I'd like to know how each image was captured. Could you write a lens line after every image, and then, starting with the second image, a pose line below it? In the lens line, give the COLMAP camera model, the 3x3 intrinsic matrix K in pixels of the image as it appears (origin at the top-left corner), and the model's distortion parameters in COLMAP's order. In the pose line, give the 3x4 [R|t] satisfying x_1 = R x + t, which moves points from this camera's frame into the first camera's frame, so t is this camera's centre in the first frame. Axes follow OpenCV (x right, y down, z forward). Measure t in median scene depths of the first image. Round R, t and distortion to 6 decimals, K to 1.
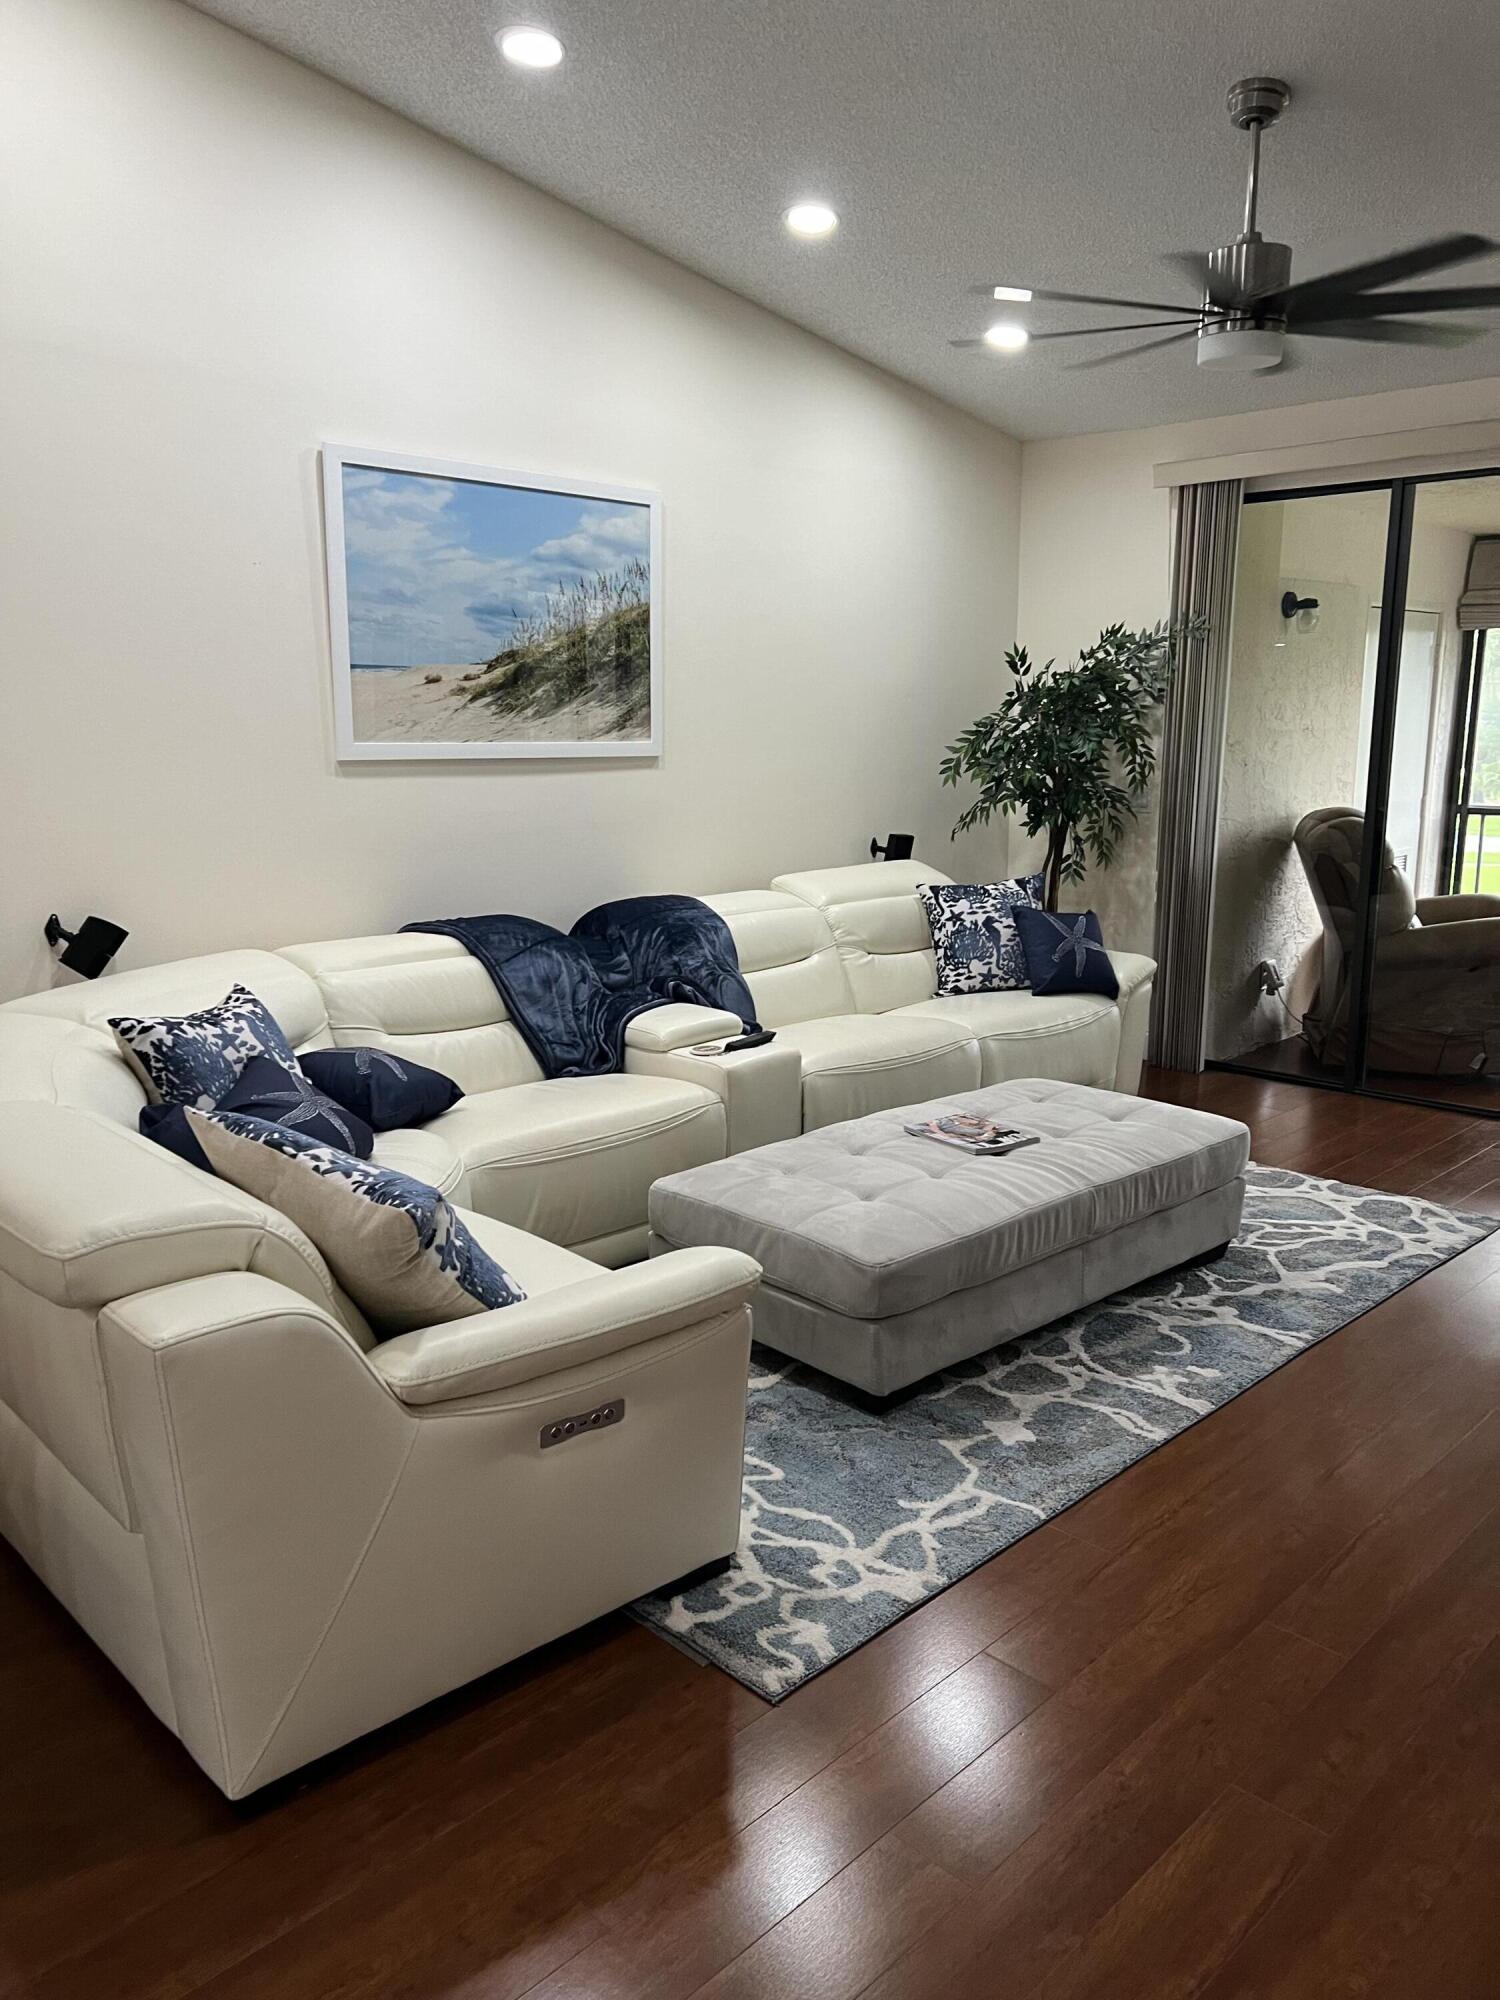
lens RADIAL K [[1495.9, 0, 729.2], [0, 1495.9, 1018.9], [0, 0, 1]] dist [0.062968, -0.073923]
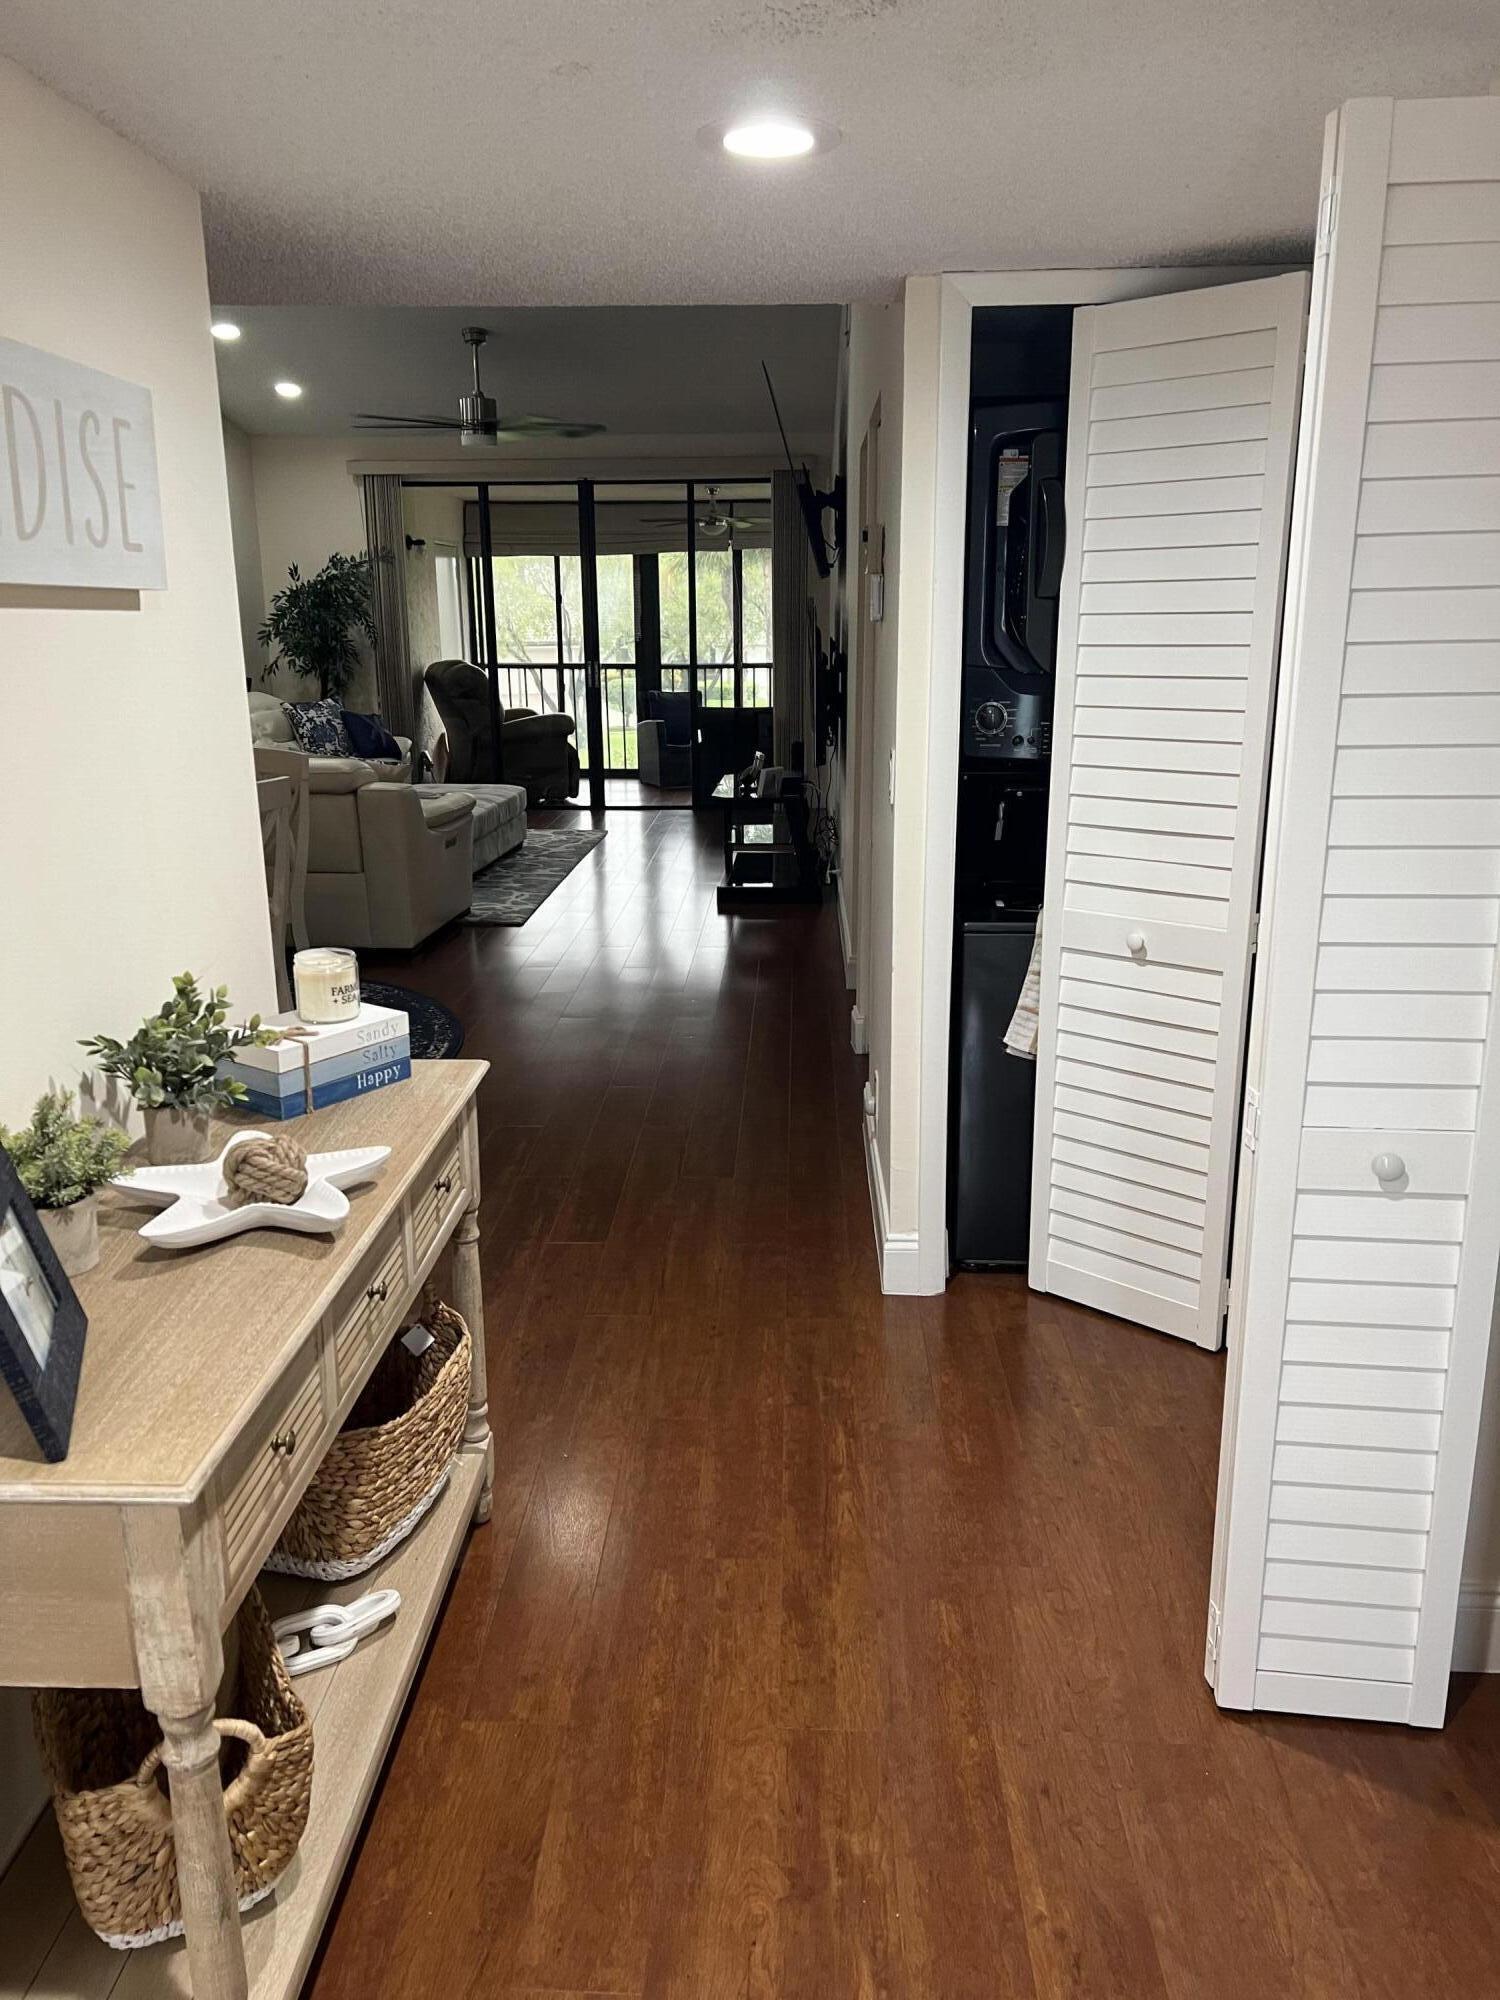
lens RADIAL K [[1495.9, 0, 736.2], [0, 1495.9, 1021.2], [0, 0, 1]] dist [0.062968, -0.073923]
pose [[0.738389, -0.178868, 0.650221, -0.837343], [0.138147, 0.983856, 0.113768, 0.179585], [-0.660074, 0.005821, 0.751178, -0.800279]]
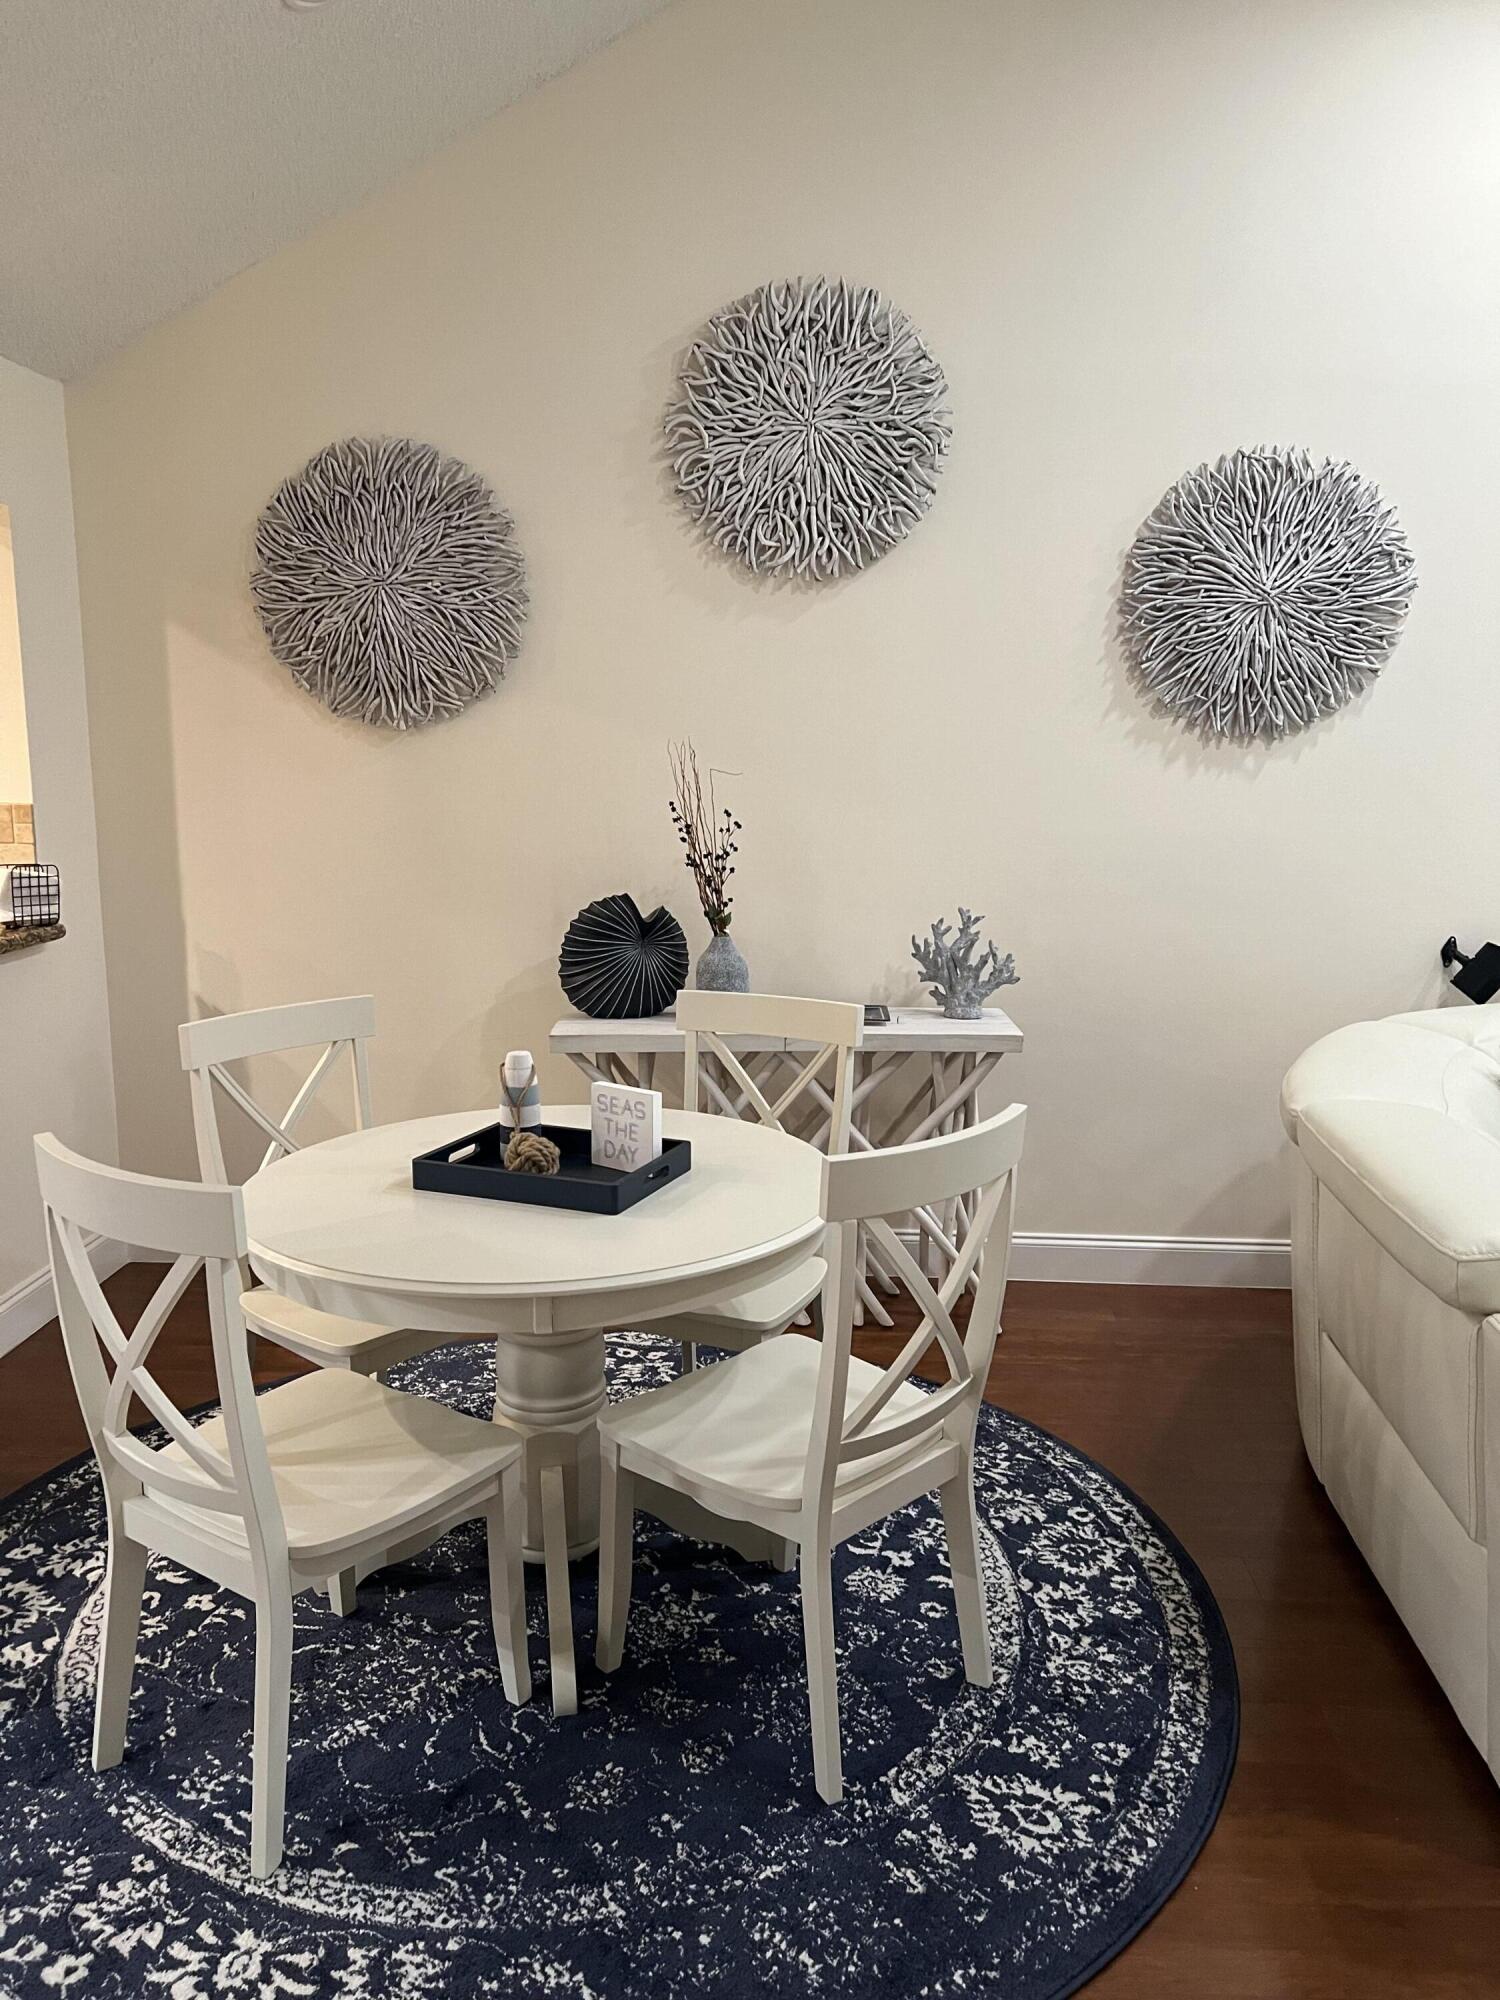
lens RADIAL K [[1495.9, 0, 742.3], [0, 1495.9, 999.7], [0, 0, 1]] dist [0.062968, -0.073923]
pose [[0.671314, 0.136199, -0.728551, -0.015105], [-0.158622, 0.986597, 0.038279, 0.008598], [0.724000, 0.089867, 0.683921, -0.039079]]
